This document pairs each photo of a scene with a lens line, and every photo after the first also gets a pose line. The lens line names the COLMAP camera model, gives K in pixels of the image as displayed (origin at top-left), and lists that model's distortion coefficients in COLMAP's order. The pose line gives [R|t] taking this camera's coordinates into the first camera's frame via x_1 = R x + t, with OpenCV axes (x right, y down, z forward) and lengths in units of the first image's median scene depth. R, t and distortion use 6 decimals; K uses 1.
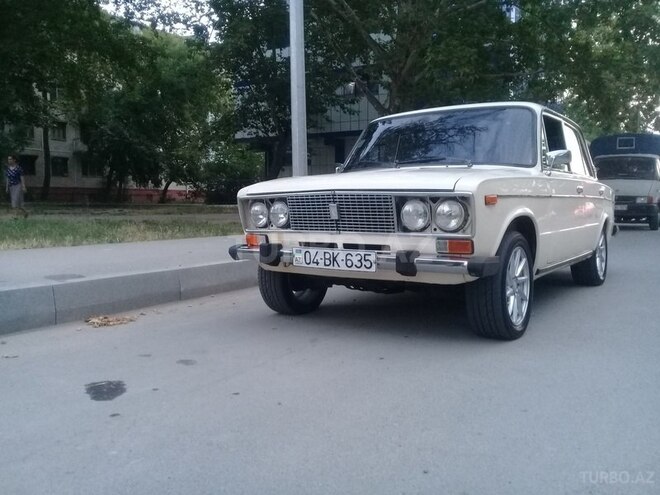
lens RADIAL K [[612.2, 0, 330.0], [0, 612.2, 247.5], [0, 0, 1]] dist [0.029466, -0.018444]
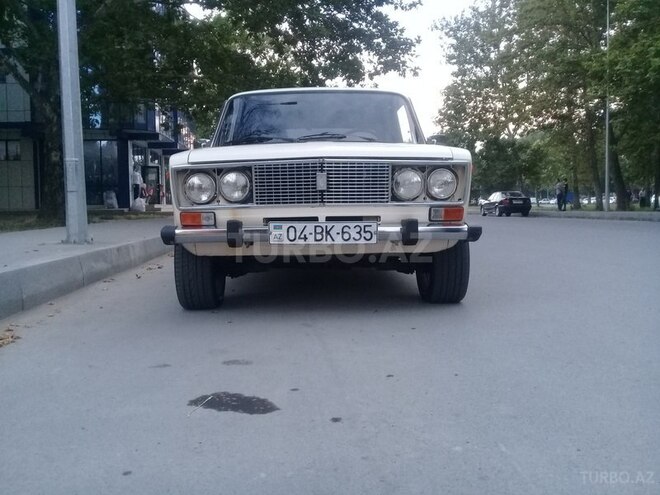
lens RADIAL K [[612.2, 0, 330.0], [0, 612.2, 247.5], [0, 0, 1]] dist [0.029466, -0.018444]
pose [[0.818947, -0.046816, 0.571957, -0.512698], [0.052412, 0.998603, 0.006693, 0.034748], [-0.571471, 0.024496, 0.820256, 0.245633]]
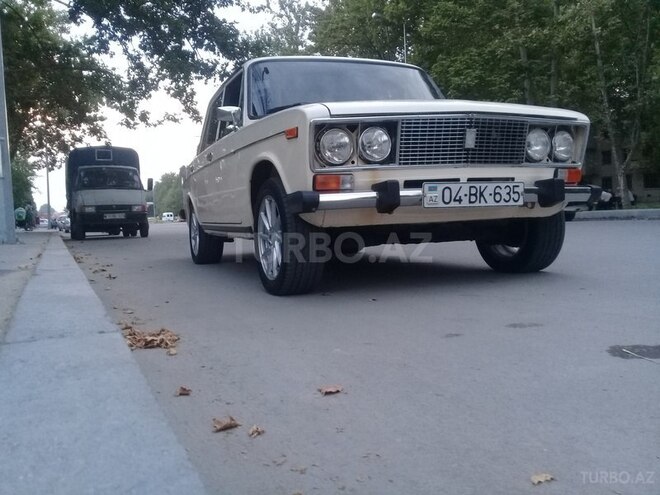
lens RADIAL K [[612.2, 0, 330.0], [0, 612.2, 247.5], [0, 0, 1]] dist [0.029466, -0.018444]
pose [[0.589991, -0.064723, 0.804812, -0.797849], [0.096713, 0.995270, 0.009141, 0.064150], [-0.801597, 0.072442, 0.593460, 0.666962]]
